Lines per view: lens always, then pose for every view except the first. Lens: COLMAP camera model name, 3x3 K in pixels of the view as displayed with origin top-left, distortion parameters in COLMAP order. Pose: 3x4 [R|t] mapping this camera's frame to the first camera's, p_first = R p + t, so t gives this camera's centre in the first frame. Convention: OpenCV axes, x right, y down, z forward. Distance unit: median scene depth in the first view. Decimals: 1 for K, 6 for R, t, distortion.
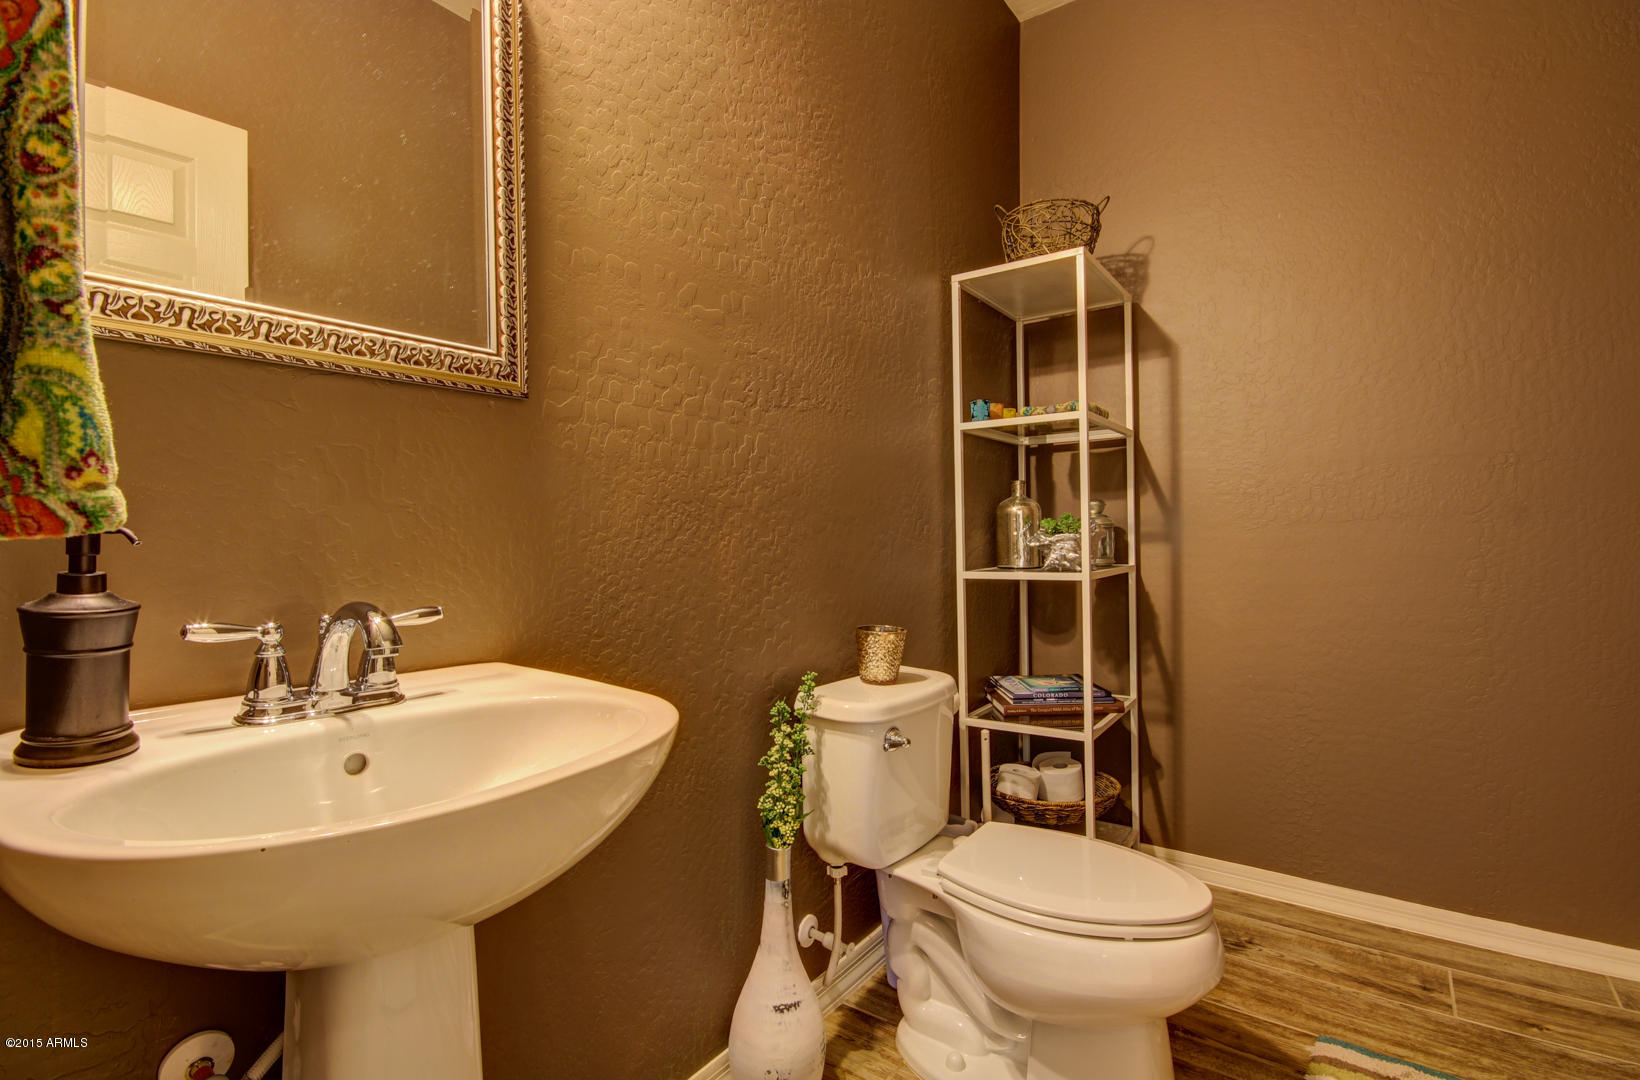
lens RADIAL K [[771.3, 0, 830.5], [0, 771.3, 545.1], [0, 0, 1]] dist [-0.002544, -0.001527]
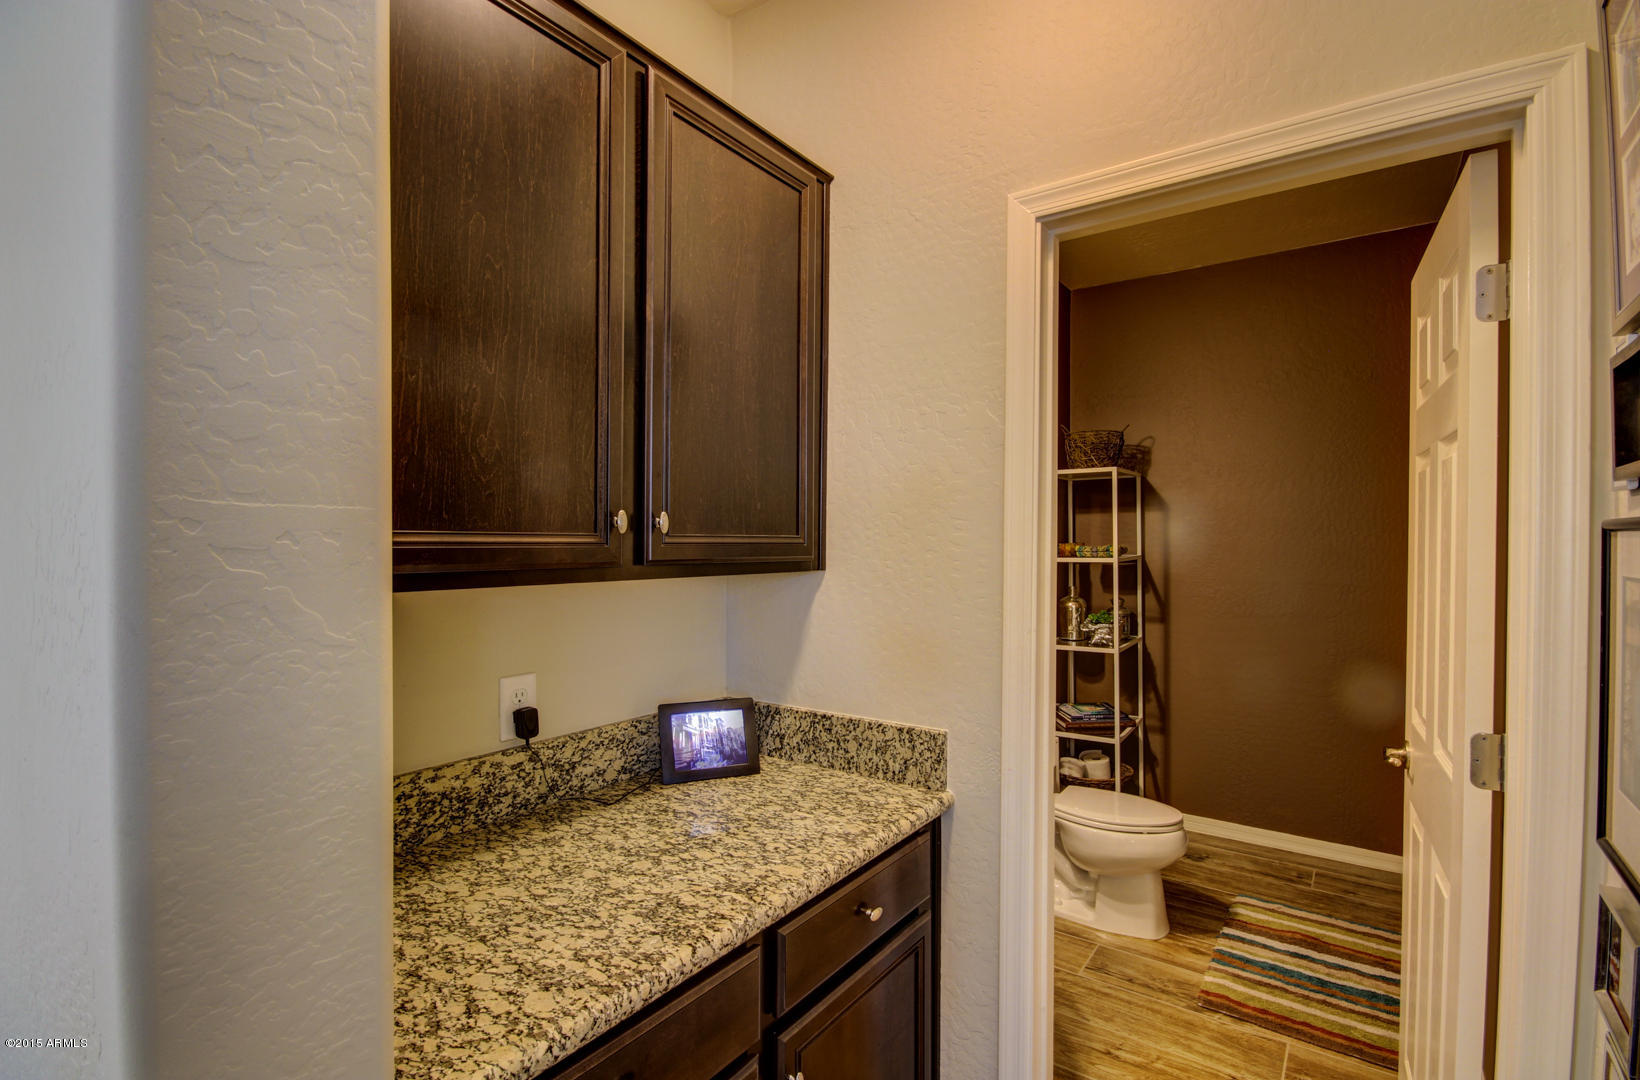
lens RADIAL K [[771.3, 0, 830.5], [0, 771.3, 545.1], [0, 0, 1]] dist [-0.002544, -0.001527]
pose [[0.999920, 0.005870, 0.011236, -0.325015], [-0.005859, 0.999982, -0.001020, -0.183660], [-0.011242, 0.000954, 0.999936, -0.716332]]
